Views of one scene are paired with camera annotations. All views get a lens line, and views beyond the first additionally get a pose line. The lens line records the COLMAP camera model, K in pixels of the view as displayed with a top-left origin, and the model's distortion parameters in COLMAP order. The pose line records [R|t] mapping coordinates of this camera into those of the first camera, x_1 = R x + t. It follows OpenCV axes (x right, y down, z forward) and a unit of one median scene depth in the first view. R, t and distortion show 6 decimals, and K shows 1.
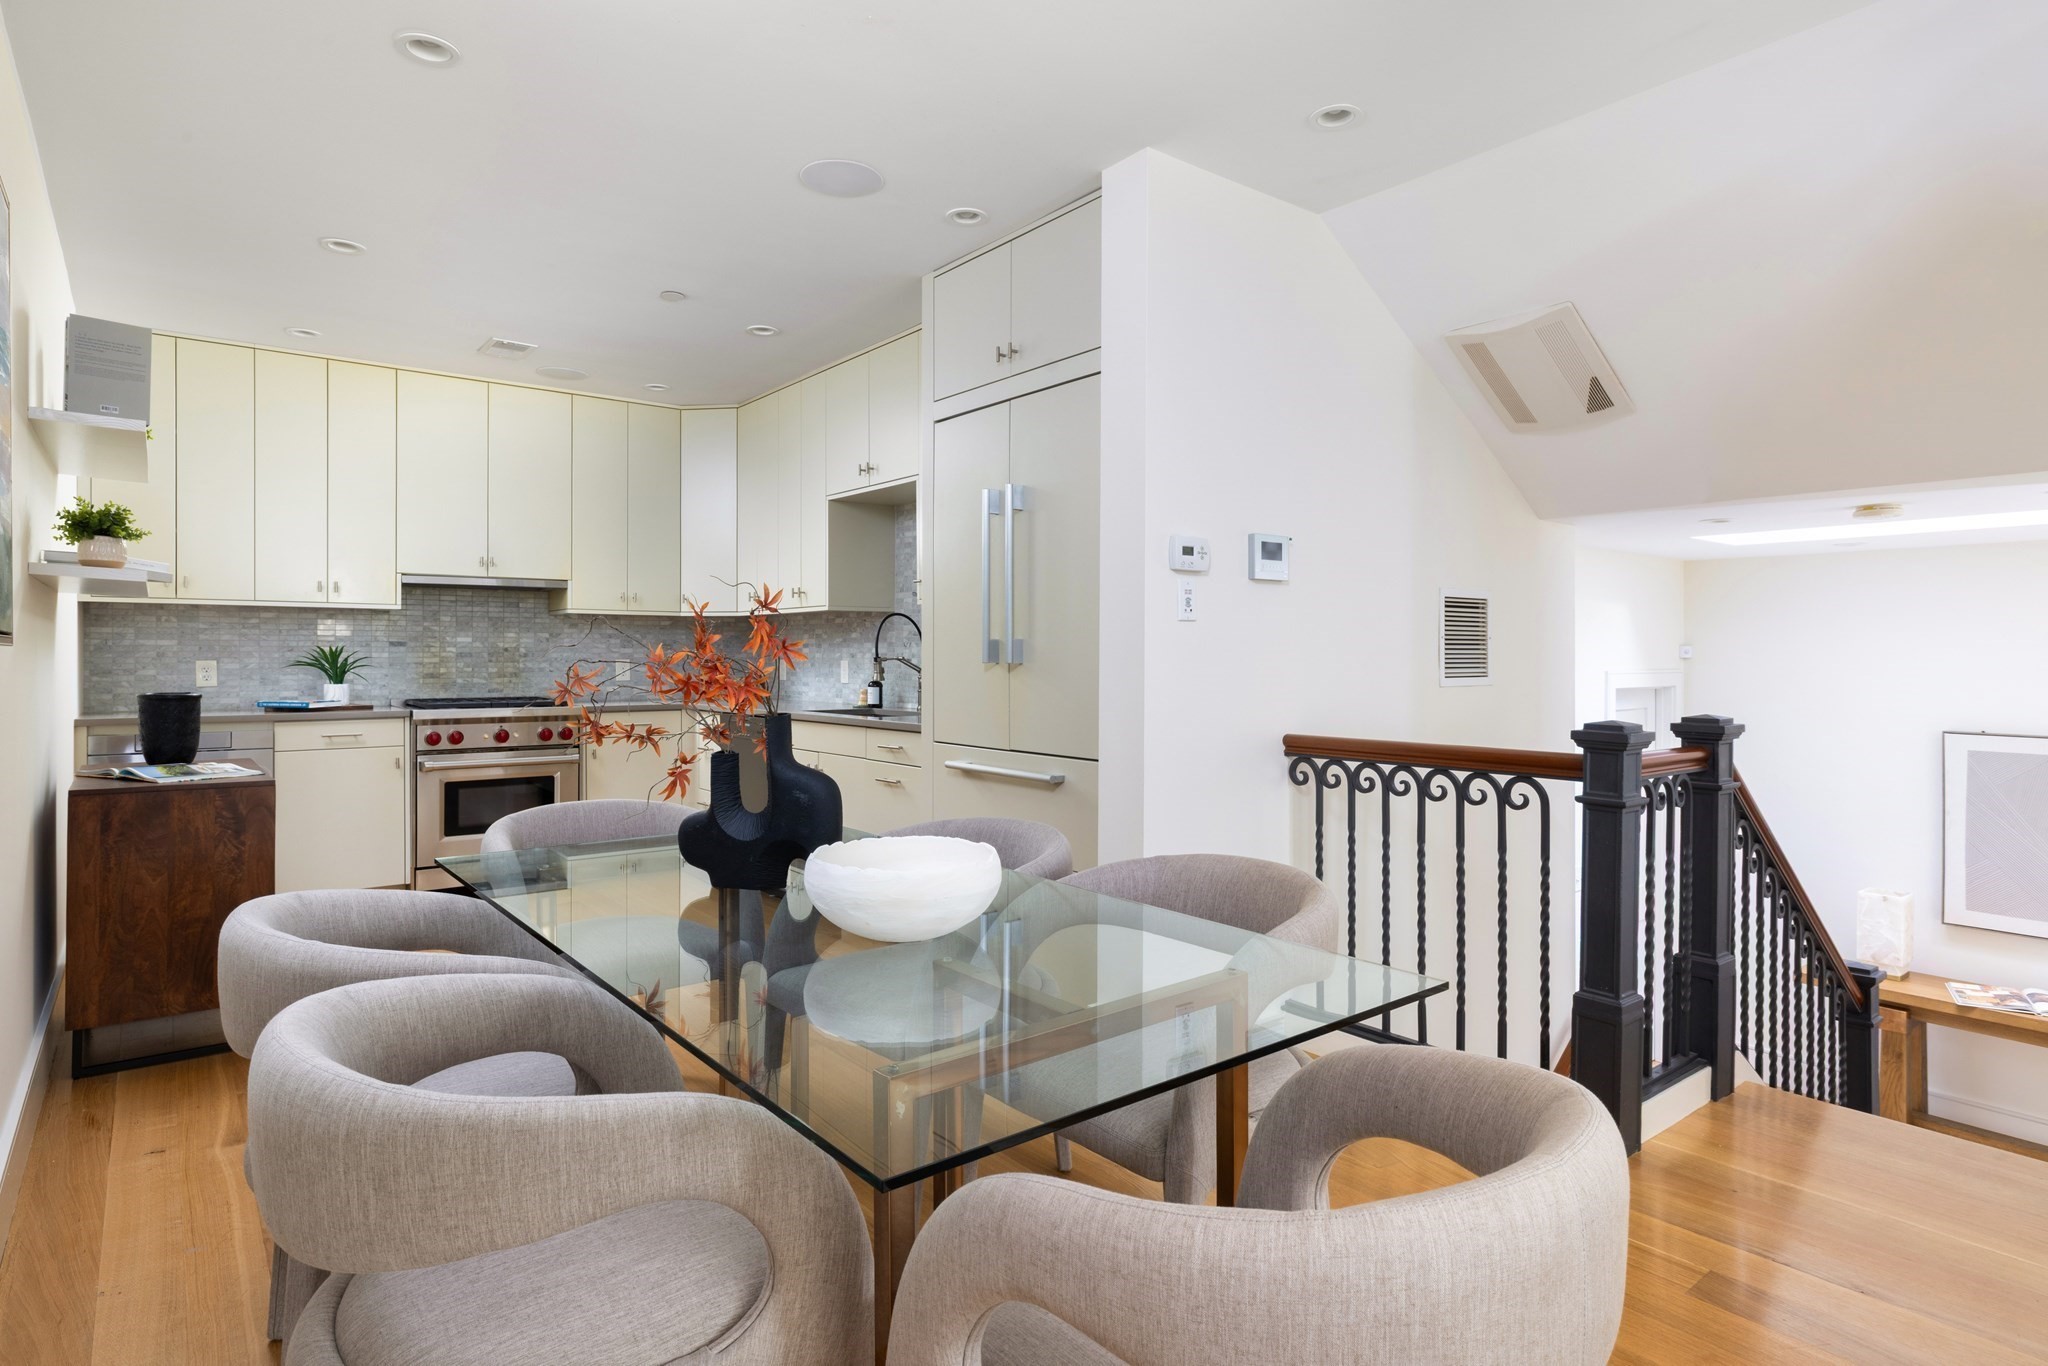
lens RADIAL K [[1182.1, 0, 1024.0], [0, 1182.1, 683.0], [0, 0, 1]] dist [0.000525, 0.000185]
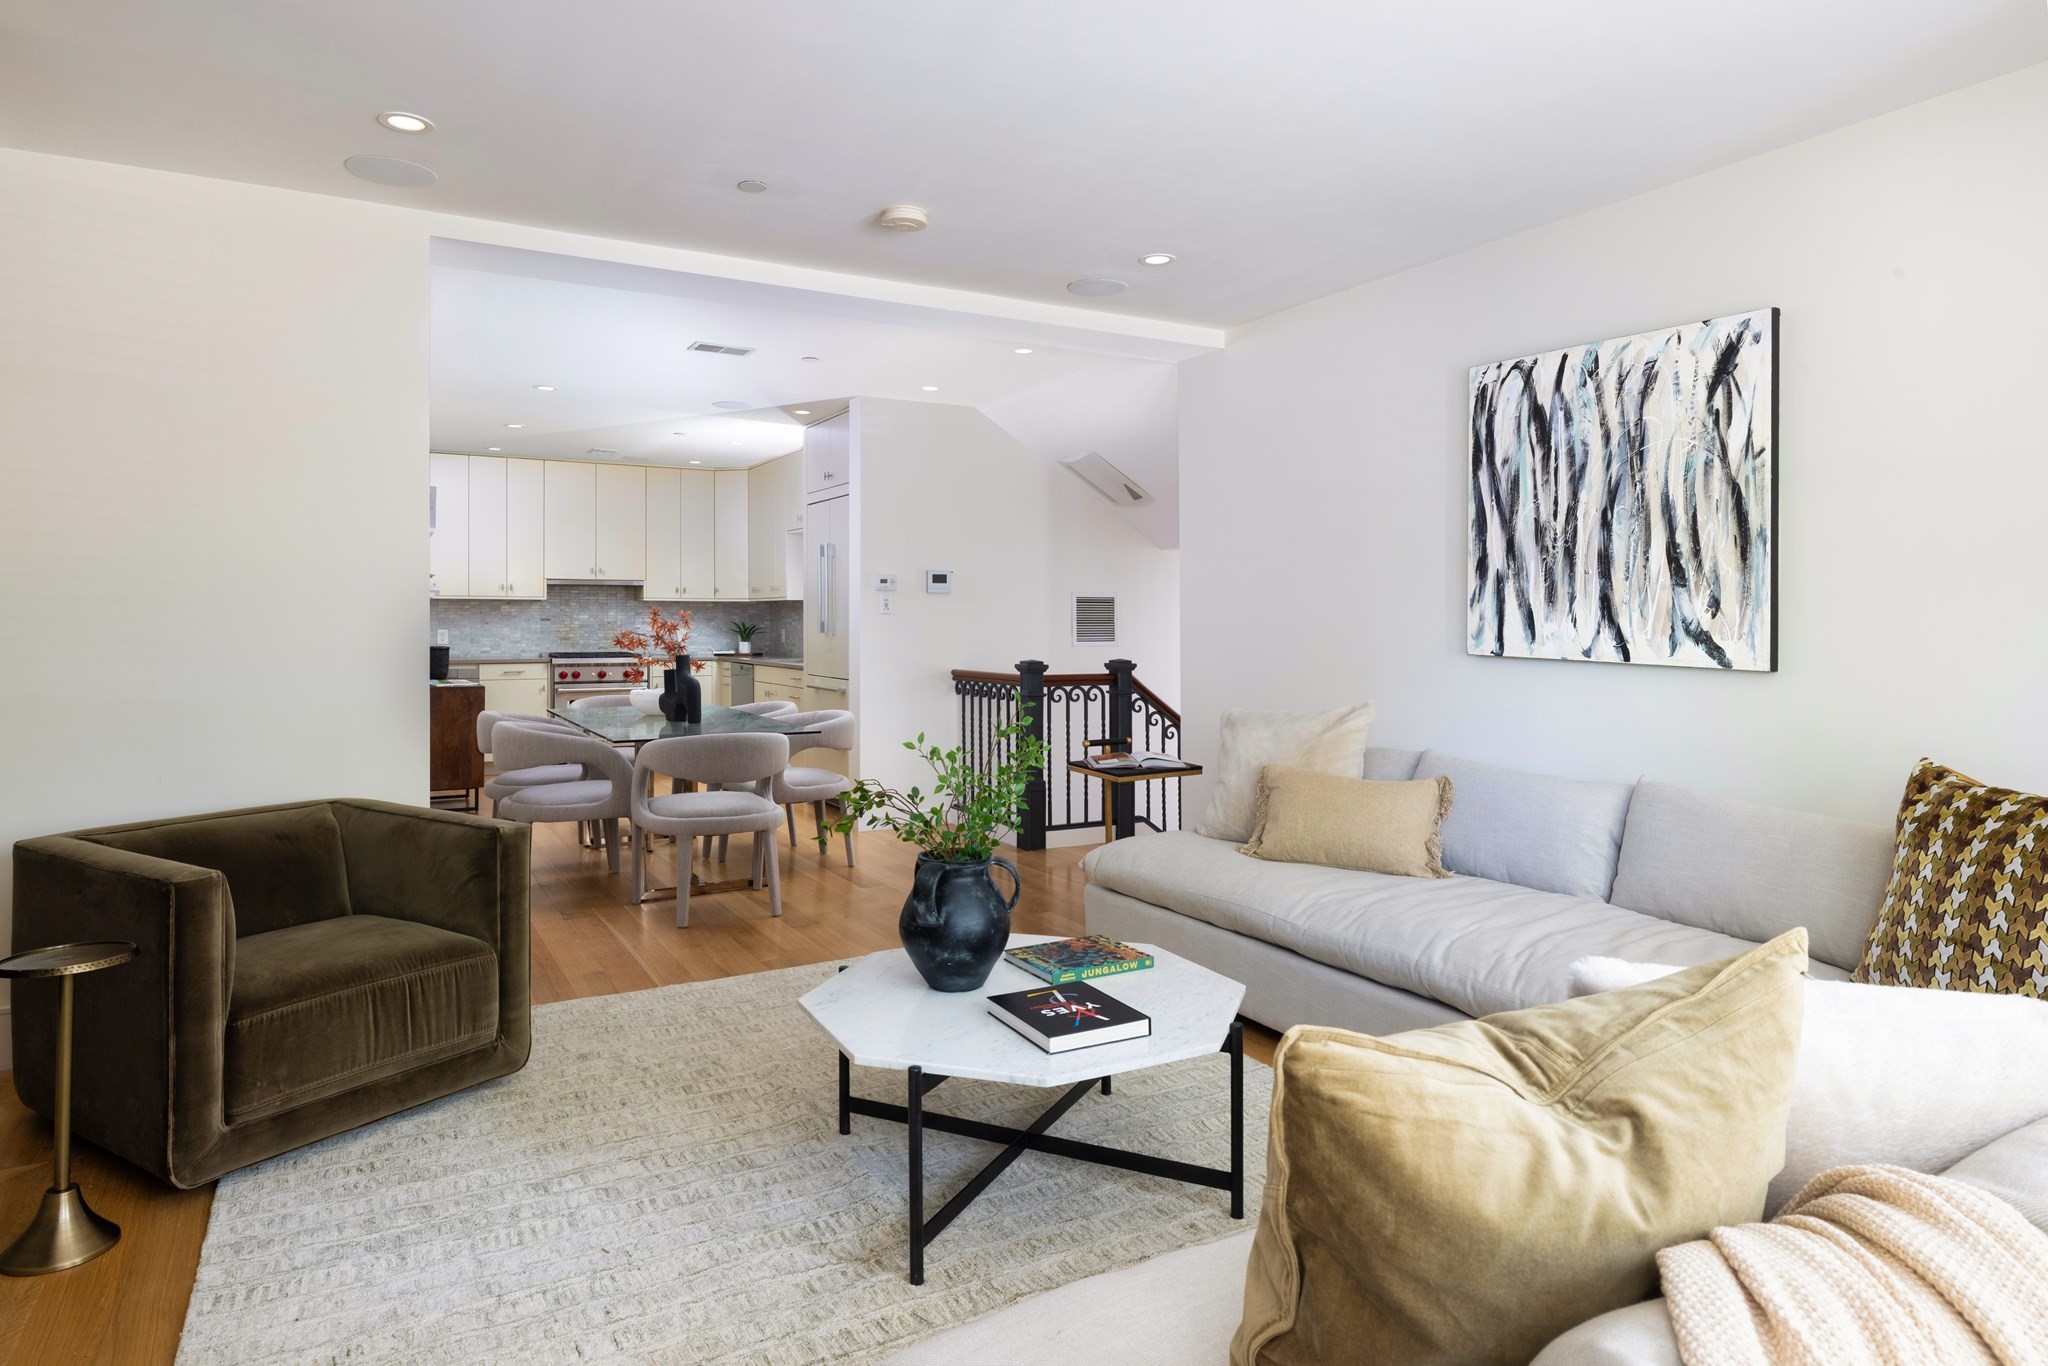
lens RADIAL K [[1186.8, 0, 1024.0], [0, 1186.8, 683.0], [0, 0, 1]] dist [0.000436, -0.000005]
pose [[0.992759, 0.007035, -0.119920, 0.379280], [-0.003555, 0.999567, 0.029208, 0.005228], [0.120074, -0.028570, 0.992354, -0.645244]]
